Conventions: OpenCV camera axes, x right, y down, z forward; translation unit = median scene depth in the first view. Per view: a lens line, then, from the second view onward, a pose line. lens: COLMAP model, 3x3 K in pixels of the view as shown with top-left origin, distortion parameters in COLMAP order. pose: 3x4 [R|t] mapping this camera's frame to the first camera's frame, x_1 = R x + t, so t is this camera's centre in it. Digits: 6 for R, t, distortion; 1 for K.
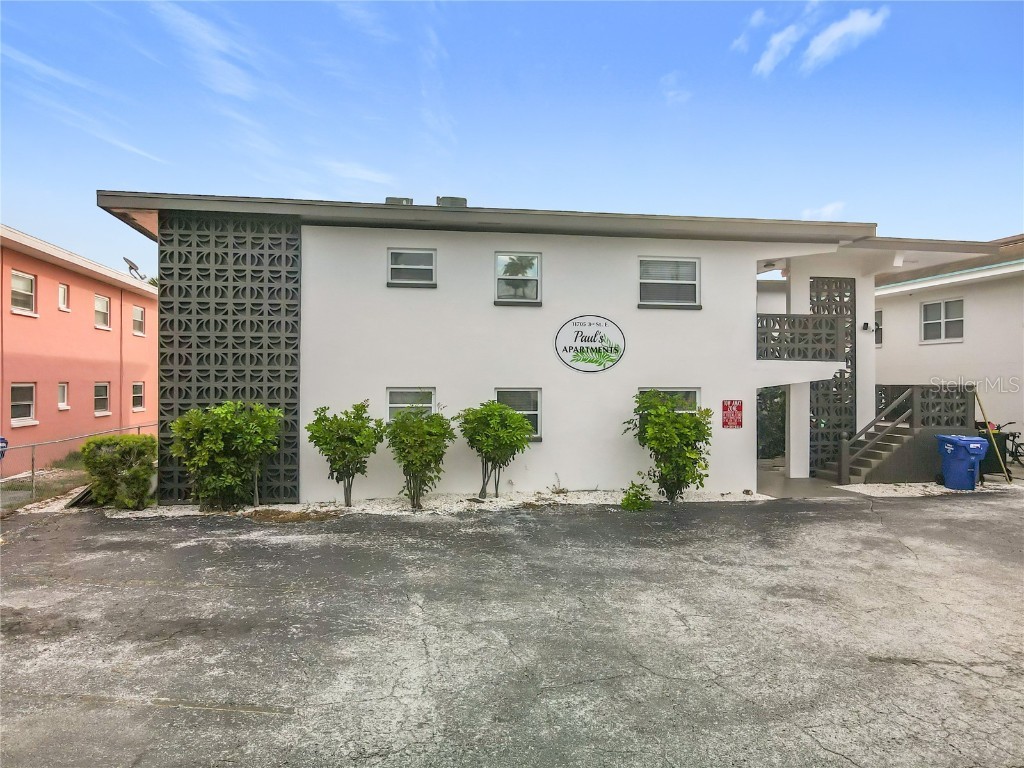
lens RADIAL K [[760.6, 0, 512.0], [0, 760.6, 384.0], [0, 0, 1]] dist [0.001792, 0.004610]
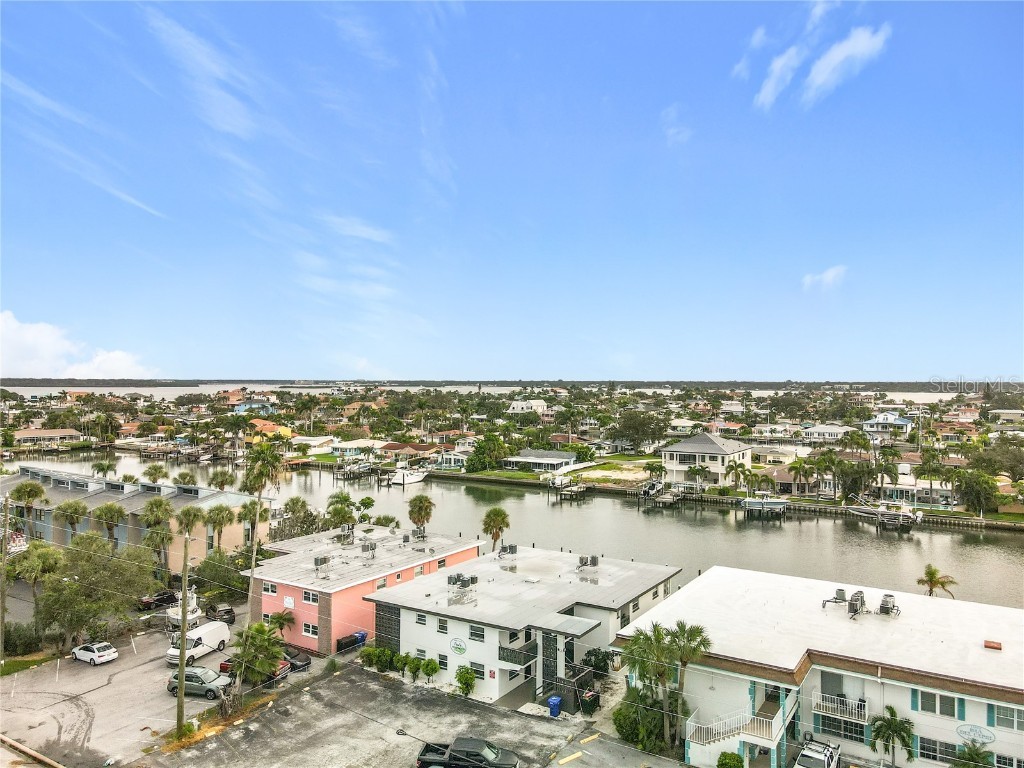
lens RADIAL K [[757.8, 0, 512.0], [0, 757.8, 384.0], [0, 0, 1]] dist [0.010743, 0.007229]
pose [[0.740284, 0.002535, -0.672290, 3.018802], [0.001680, 0.999983, 0.005621, -1.468477], [0.672292, -0.005290, 0.740267, -1.687413]]
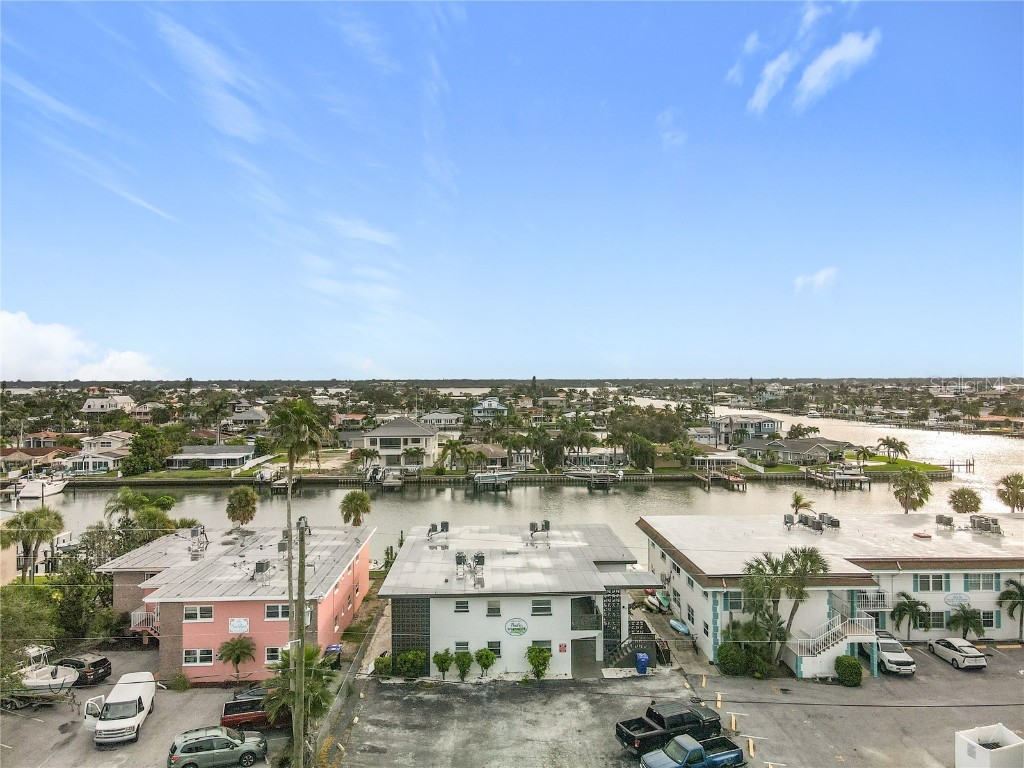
lens RADIAL K [[760.6, 0, 512.0], [0, 760.6, 384.0], [0, 0, 1]] dist [0.001792, 0.004610]
pose [[0.991027, -0.007179, -0.133469, 0.573125], [0.008309, 0.999934, 0.007914, -1.218334], [0.133404, -0.008952, 0.991021, -2.417317]]
